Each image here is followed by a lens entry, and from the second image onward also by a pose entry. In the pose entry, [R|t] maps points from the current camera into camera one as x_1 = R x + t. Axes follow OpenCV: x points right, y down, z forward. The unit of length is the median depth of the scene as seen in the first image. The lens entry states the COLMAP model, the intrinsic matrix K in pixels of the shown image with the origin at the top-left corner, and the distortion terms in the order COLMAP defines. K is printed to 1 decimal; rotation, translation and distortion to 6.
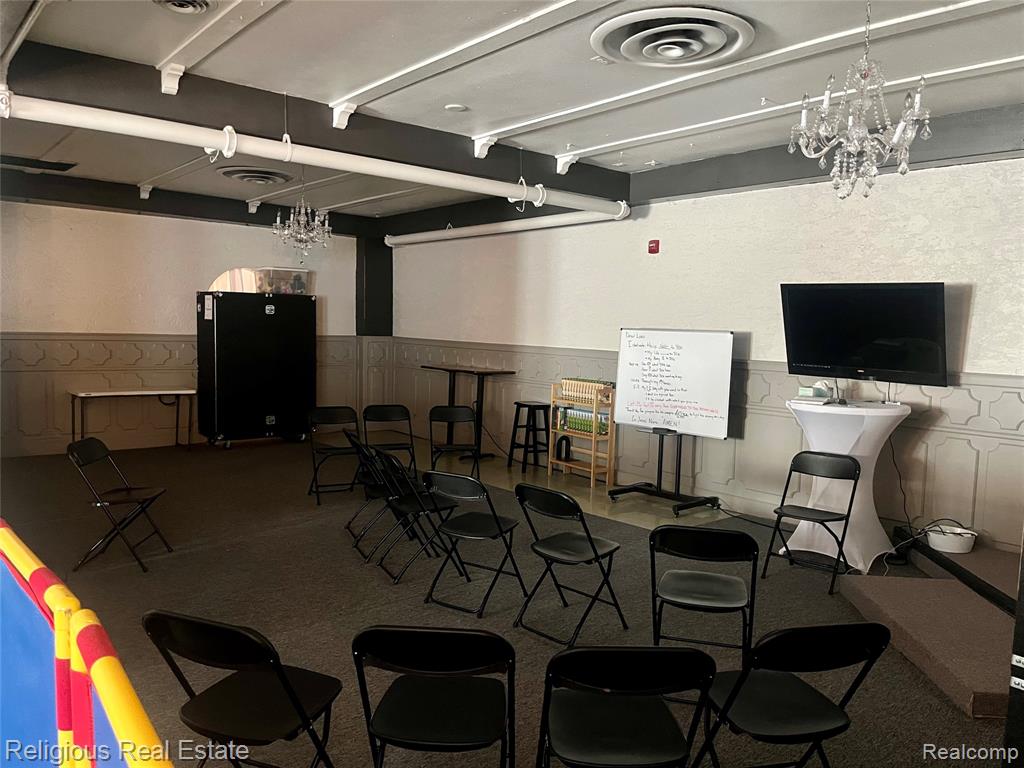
lens RADIAL K [[783.2, 0, 512.0], [0, 783.2, 384.0], [0, 0, 1]] dist [0.002052, 0.000478]
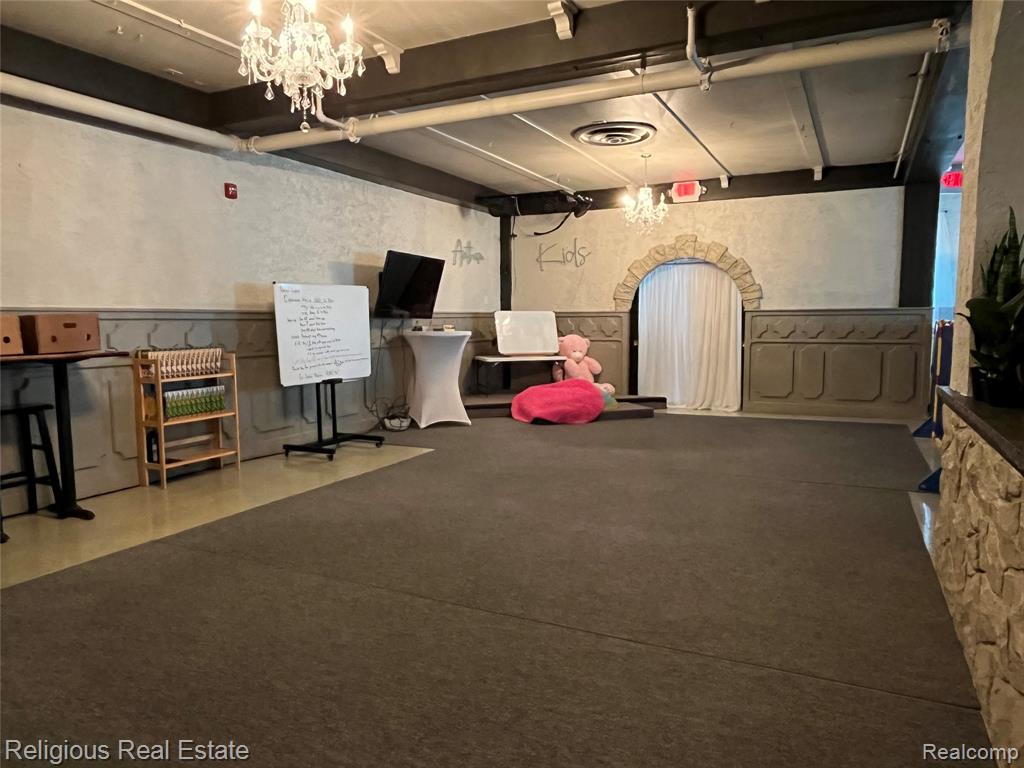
lens RADIAL K [[678.6, 0, 512.0], [0, 678.6, 384.0], [0, 0, 1]] dist [-0.002501, -0.000688]
pose [[-0.396701, -0.104169, 0.912018, -0.726643], [0.079534, 0.985903, 0.147203, -0.050477], [-0.914496, 0.130932, -0.382824, 1.114708]]
